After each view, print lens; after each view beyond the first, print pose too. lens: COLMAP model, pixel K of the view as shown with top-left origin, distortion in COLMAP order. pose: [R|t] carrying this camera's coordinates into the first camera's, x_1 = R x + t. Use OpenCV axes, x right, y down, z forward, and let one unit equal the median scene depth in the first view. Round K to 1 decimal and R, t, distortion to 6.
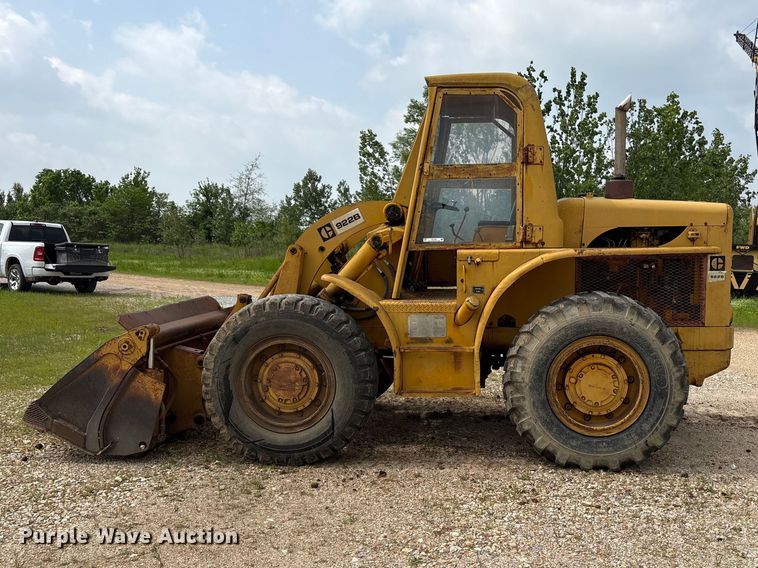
lens RADIAL K [[759.5, 0, 448.4], [0, 759.5, 315.1], [0, 0, 1]] dist [0.116372, -0.287965]
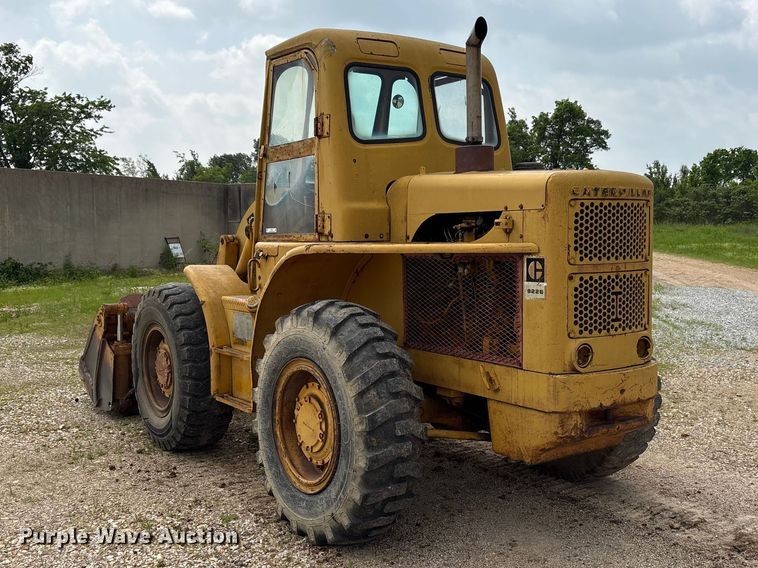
lens RADIAL K [[846.8, 0, 379.0], [0, 846.8, 284.0], [0, 0, 1]] dist [0.079986, -0.016801]
pose [[0.603991, 0.051773, -0.795308, 0.861874], [-0.070419, 0.997452, 0.011453, -0.058207], [0.793874, 0.049087, 0.606097, 0.515074]]
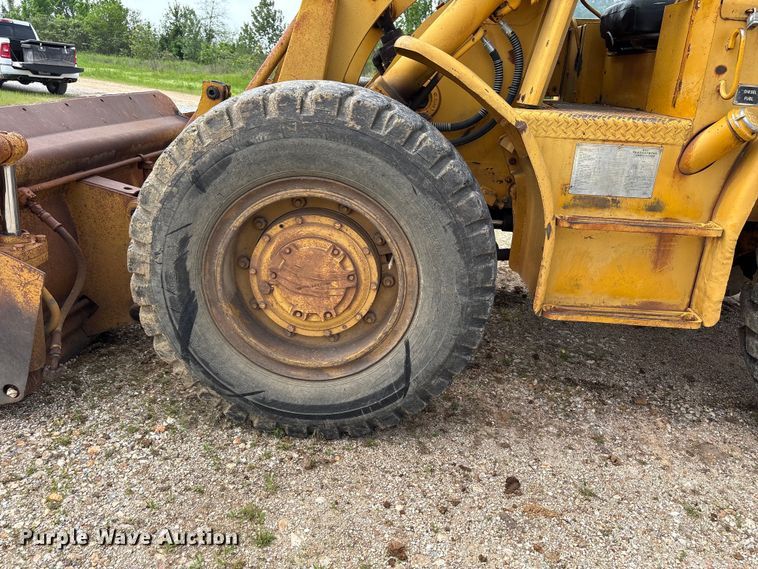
lens RADIAL K [[577.1, 0, 383.3], [0, 577.1, 285.9], [0, 0, 1]] dist [0.063536, -0.071049]
pose [[0.998254, 0.050184, 0.031167, -0.175215], [-0.056371, 0.966982, 0.248530, 0.001406], [-0.017665, -0.249853, 0.968123, 0.642166]]
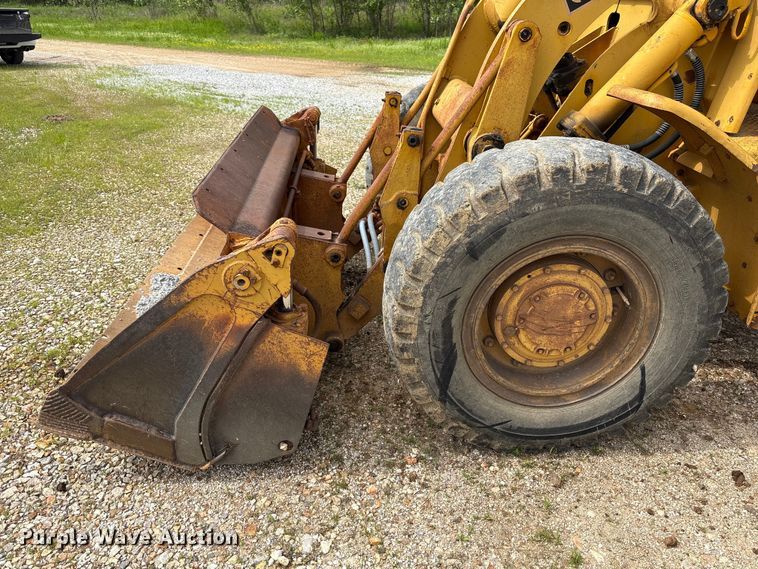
lens RADIAL K [[578.0, 0, 379.0], [0, 578.0, 284.5], [0, 0, 1]] dist [0.045815, -0.055824]
pose [[0.994760, -0.055497, 0.085860, -0.353965], [0.021688, 0.935274, 0.353259, -0.072579], [-0.099908, -0.349546, 0.931577, 0.645000]]
